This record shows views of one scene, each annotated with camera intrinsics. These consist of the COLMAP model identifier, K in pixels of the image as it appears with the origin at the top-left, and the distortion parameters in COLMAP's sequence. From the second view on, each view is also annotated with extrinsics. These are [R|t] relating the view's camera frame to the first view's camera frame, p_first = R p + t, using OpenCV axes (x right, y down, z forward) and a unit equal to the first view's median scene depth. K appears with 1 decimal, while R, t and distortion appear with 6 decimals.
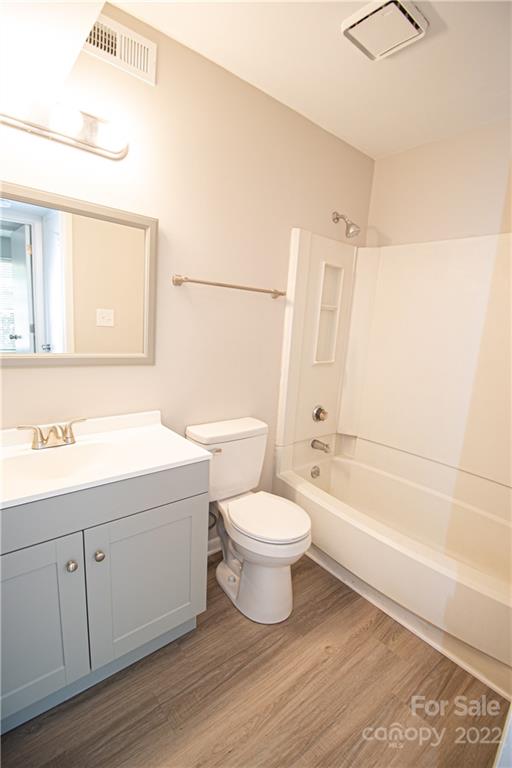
lens RADIAL K [[361.4, 0, 254.7], [0, 361.4, 387.7], [0, 0, 1]] dist [-0.004262, -0.002672]
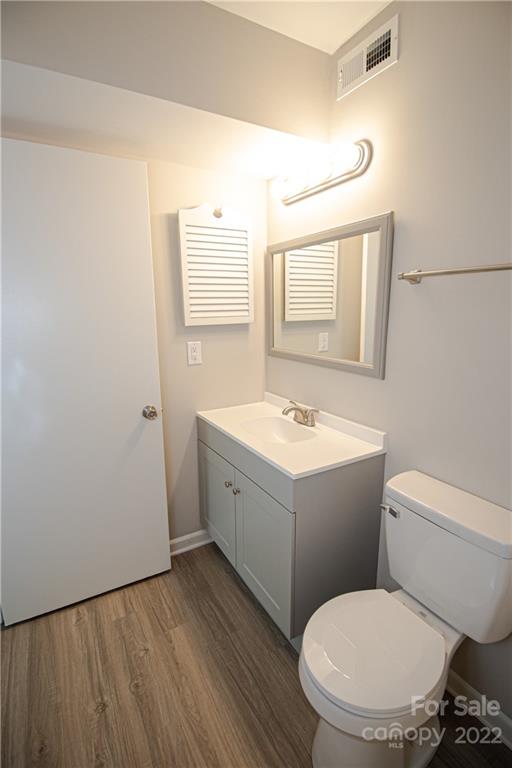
lens RADIAL K [[361.4, 0, 255.2], [0, 361.4, 378.7], [0, 0, 1]] dist [-0.004262, -0.002672]
pose [[-0.155889, 0.130544, -0.979110, 0.820003], [-0.185057, 0.969818, 0.158769, -0.189478], [0.970285, 0.205942, -0.127026, 1.055659]]
